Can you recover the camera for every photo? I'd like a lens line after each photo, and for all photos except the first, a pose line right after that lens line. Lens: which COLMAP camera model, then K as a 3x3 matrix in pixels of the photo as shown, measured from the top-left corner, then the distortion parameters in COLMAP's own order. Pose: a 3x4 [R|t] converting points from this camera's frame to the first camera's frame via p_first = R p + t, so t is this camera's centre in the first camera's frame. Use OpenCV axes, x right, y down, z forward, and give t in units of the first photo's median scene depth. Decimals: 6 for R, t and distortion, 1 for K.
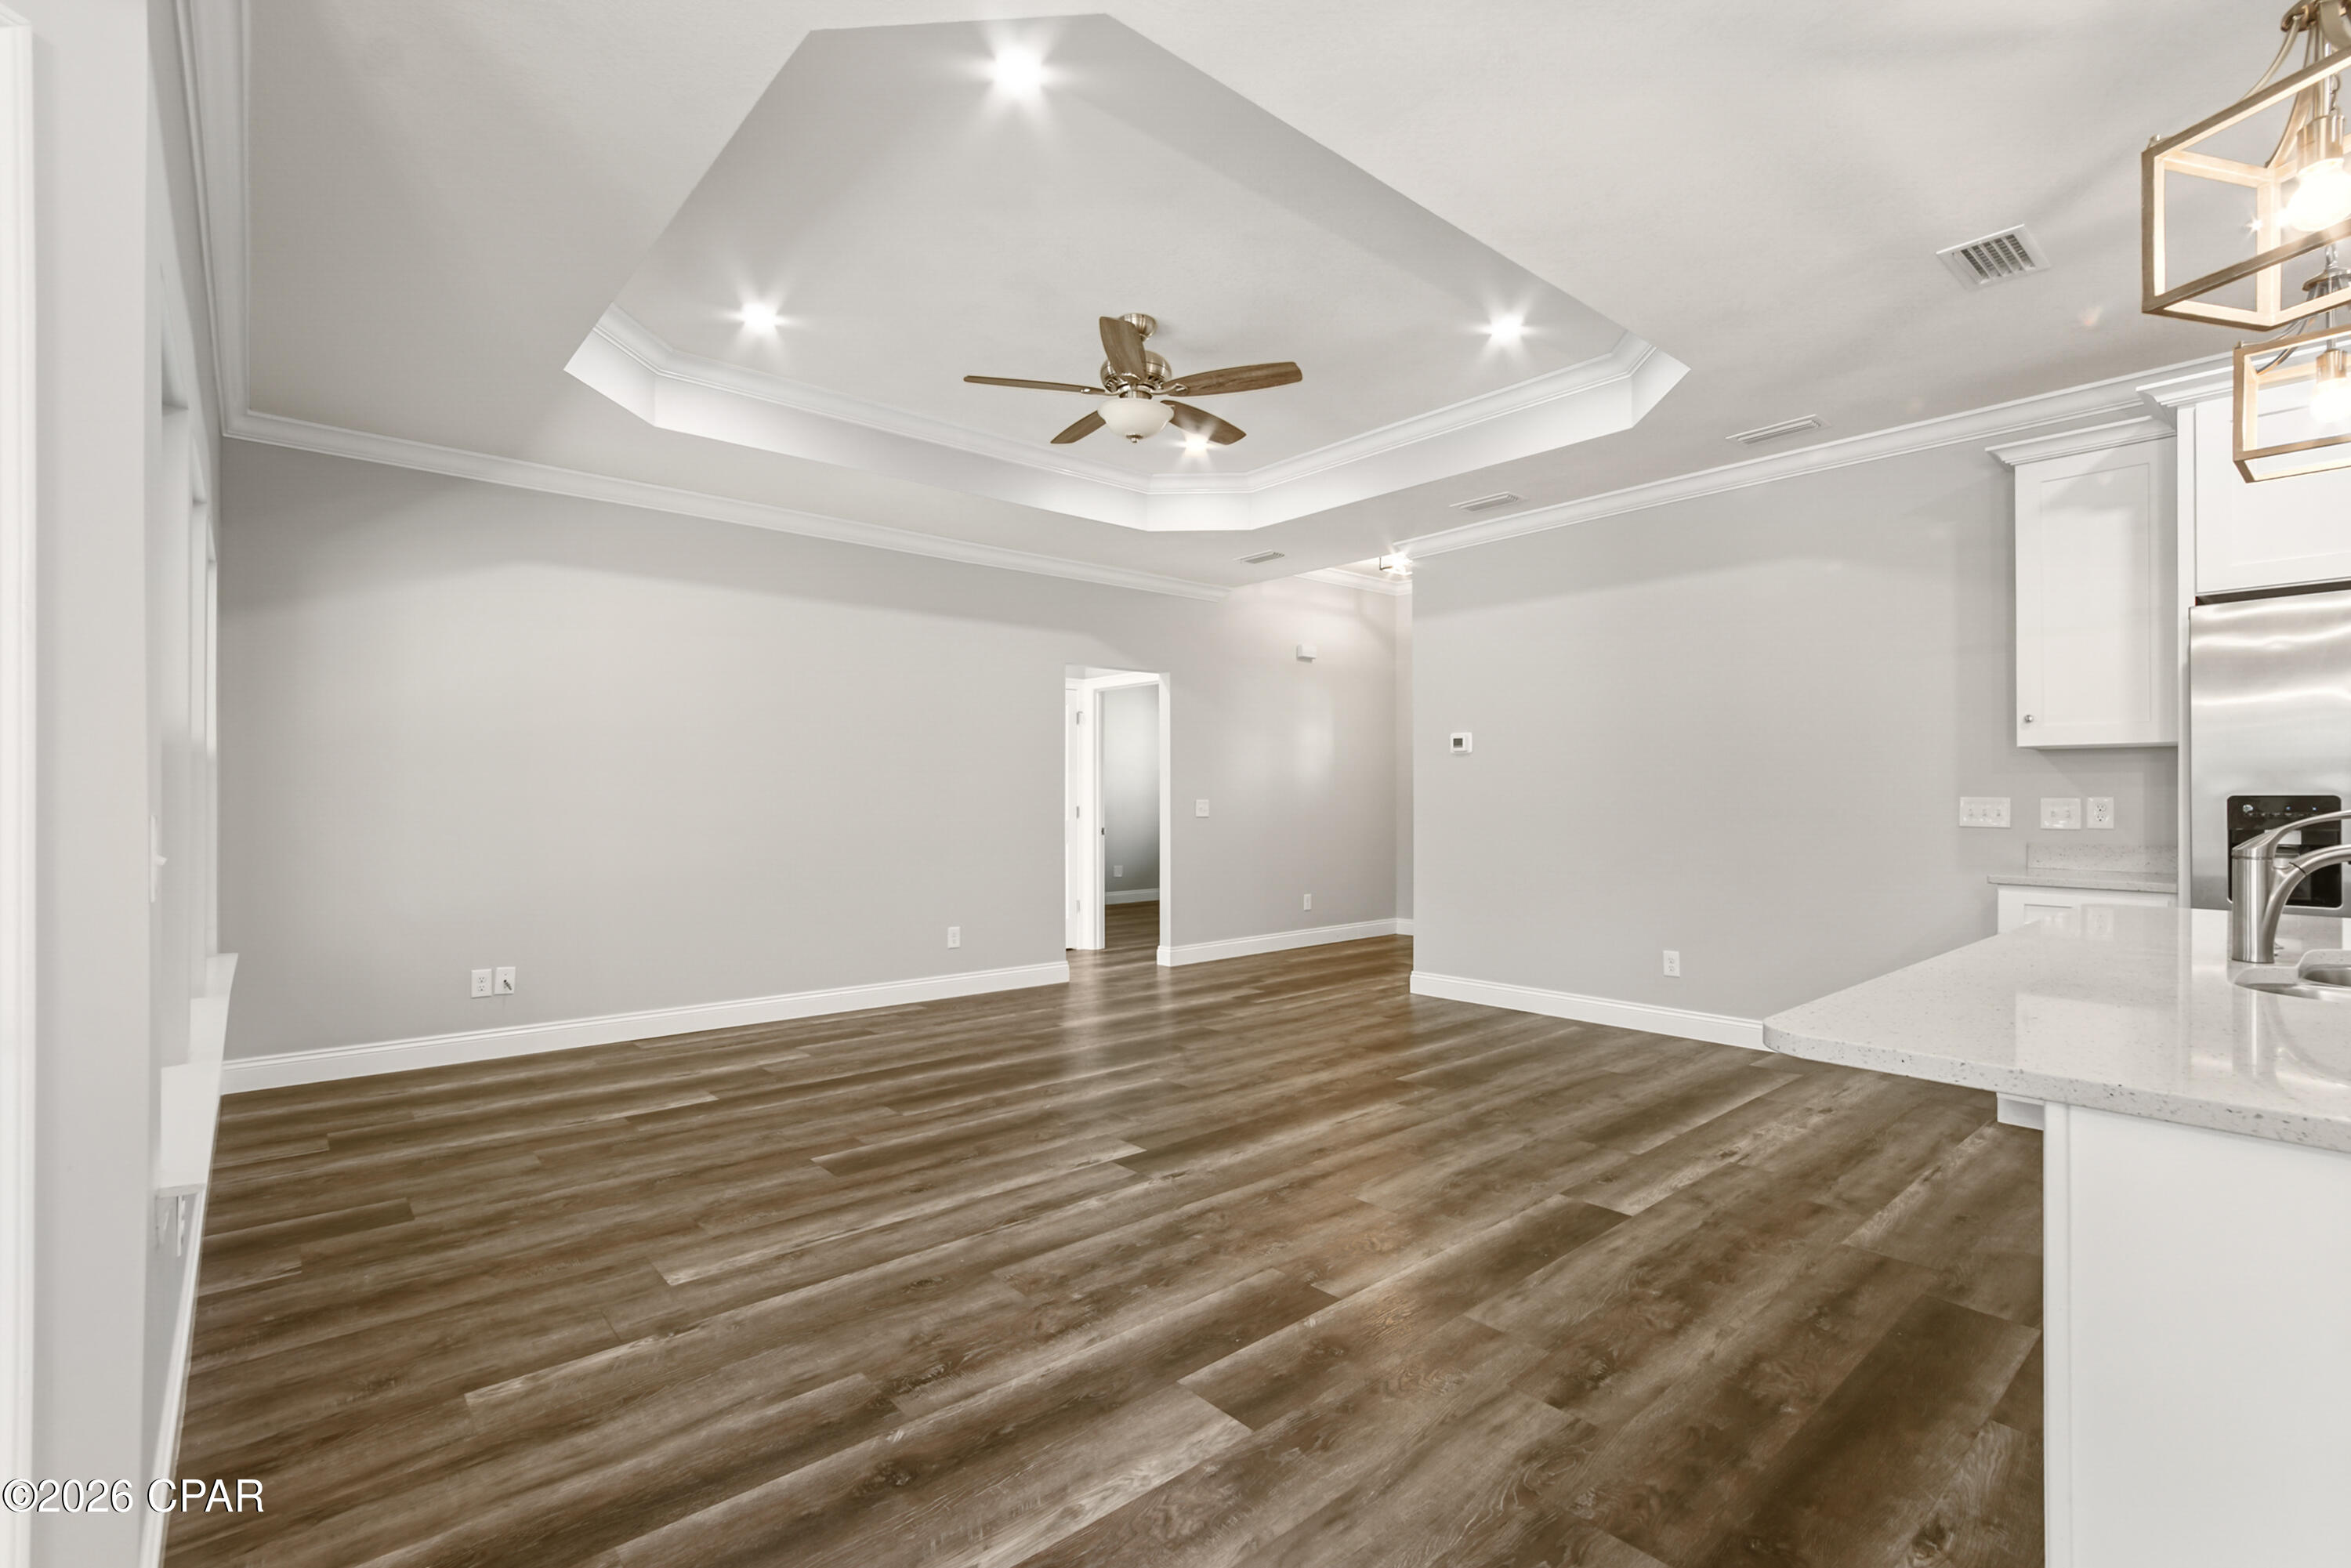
lens RADIAL K [[1070.3, 0, 1185.7], [0, 1070.3, 782.1], [0, 0, 1]] dist [-0.002652, -0.000306]
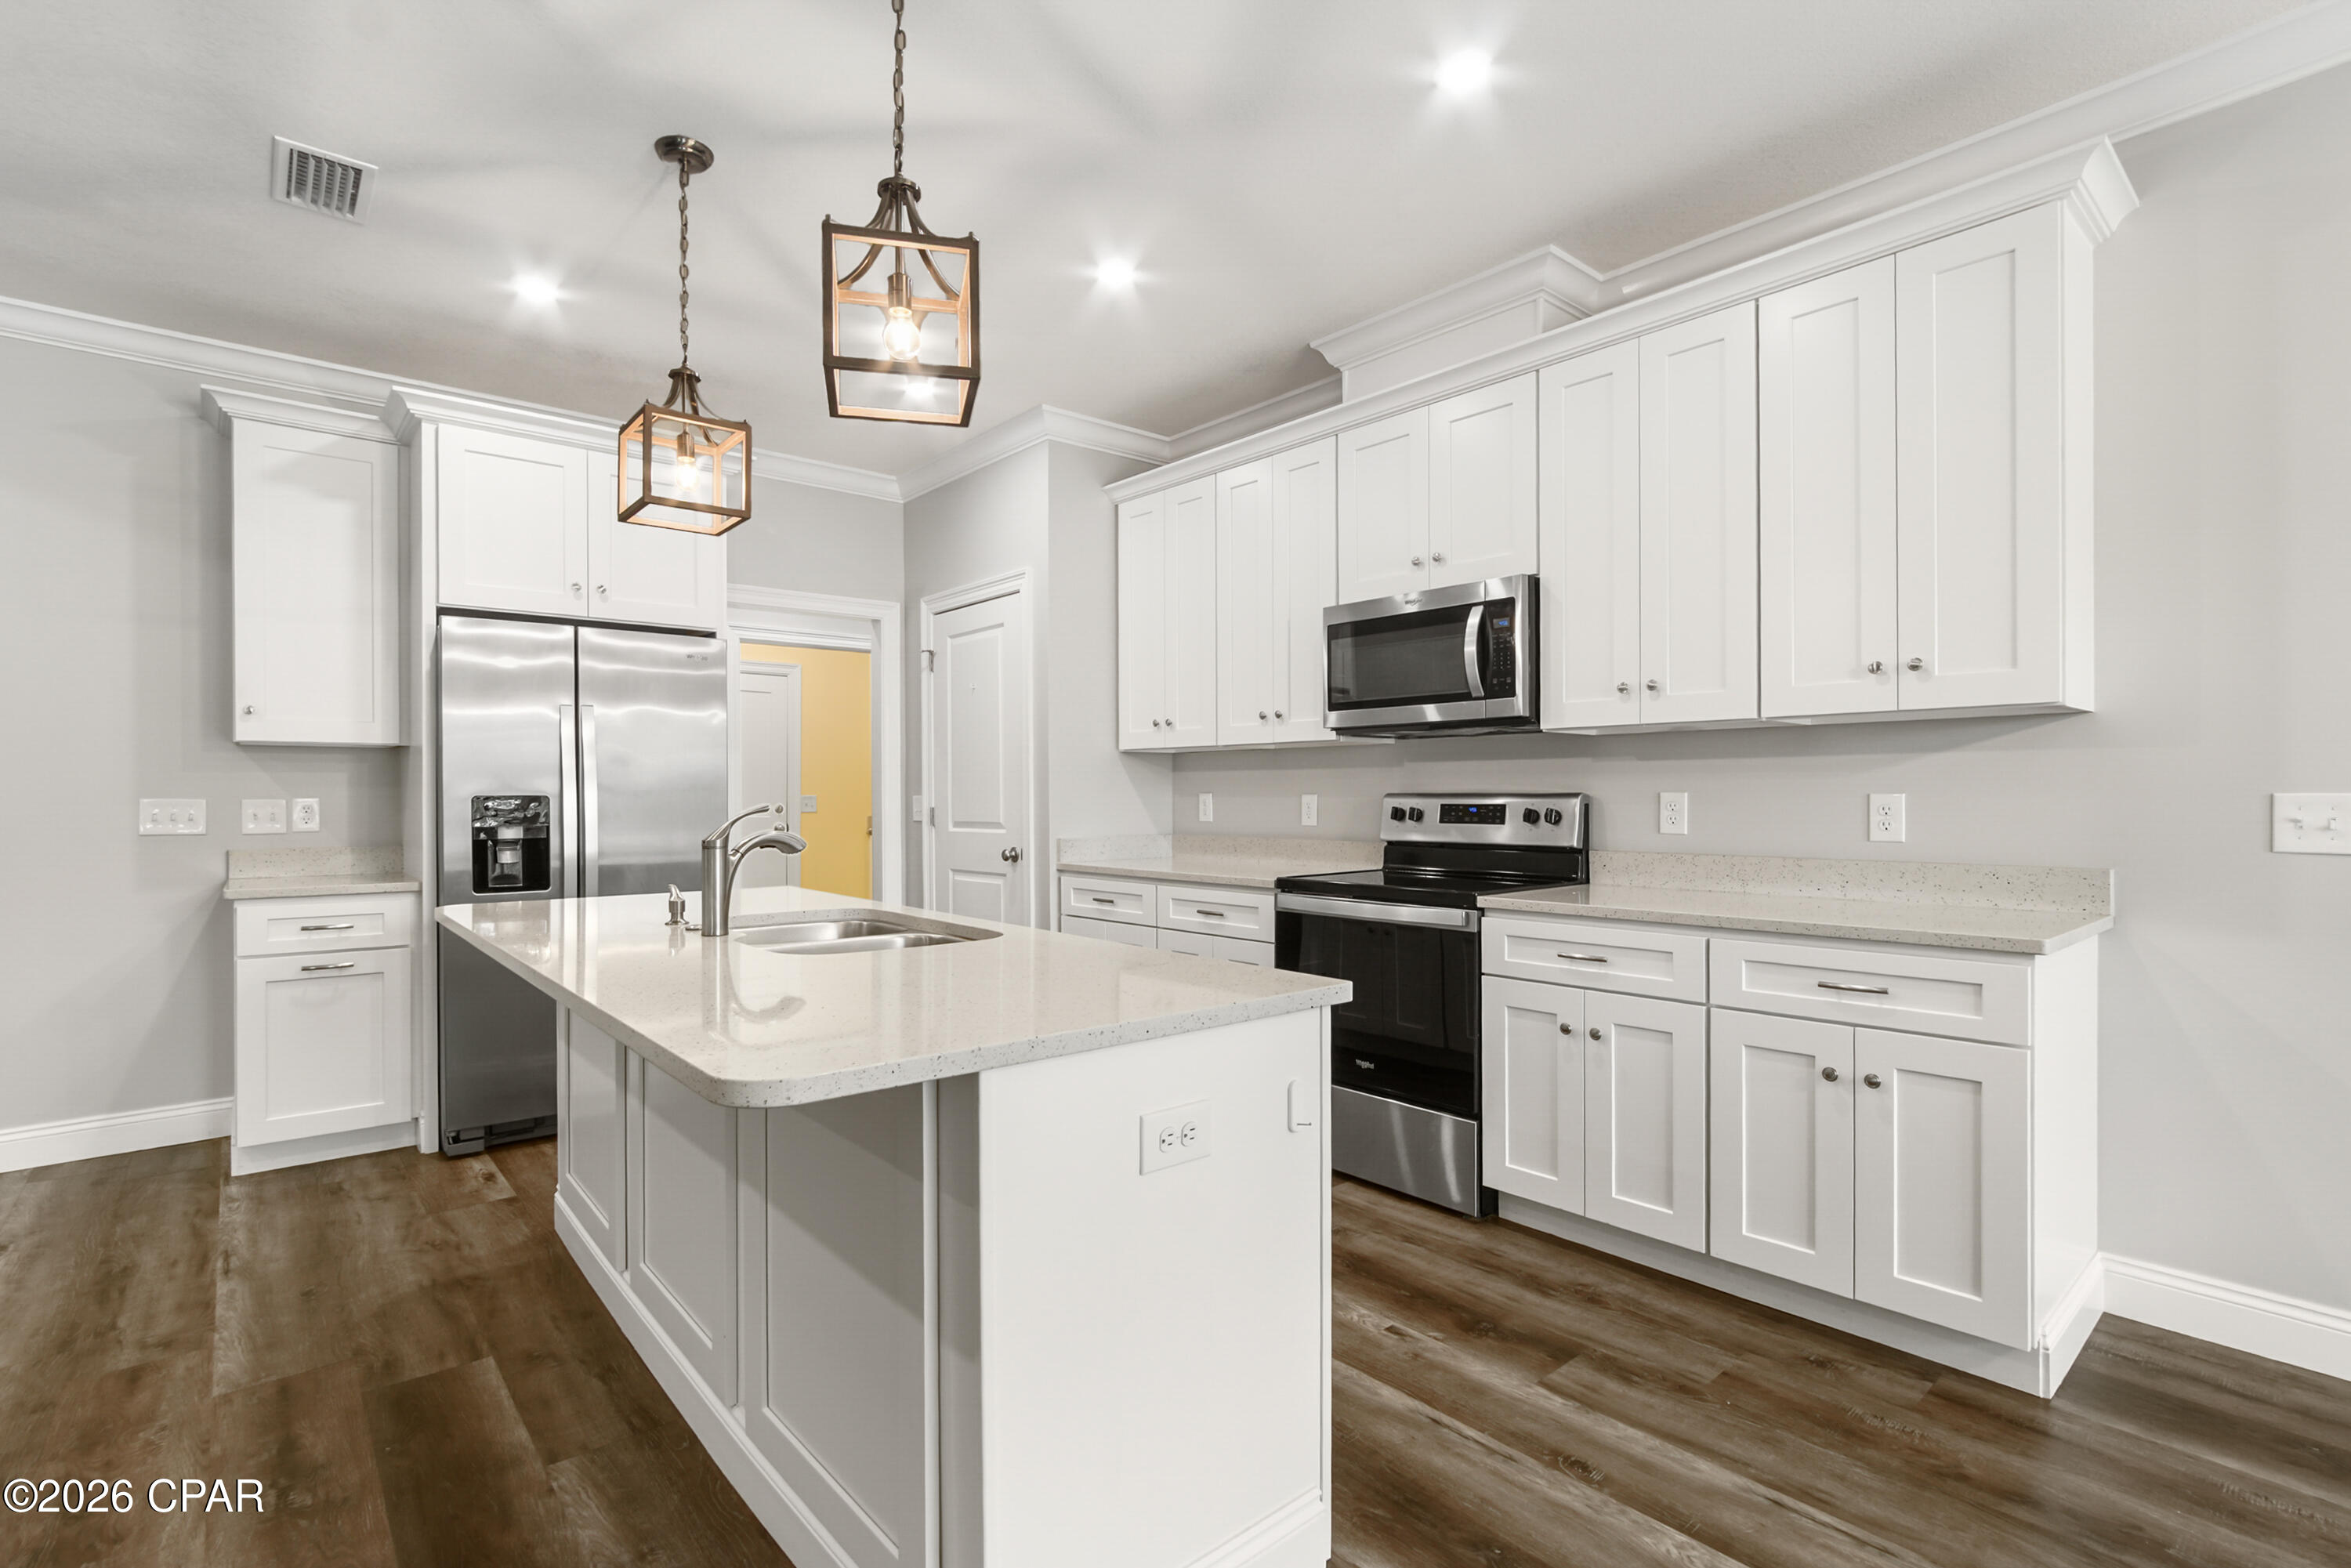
lens RADIAL K [[1077.9, 0, 1169.7], [0, 1077.9, 790.9], [0, 0, 1]] dist [0.000339, 0.000226]
pose [[0.017201, 0.004285, 0.999843, -0.102914], [-0.009343, 0.999948, -0.004124, 0.005401], [-0.999808, -0.009271, 0.017240, 0.261082]]
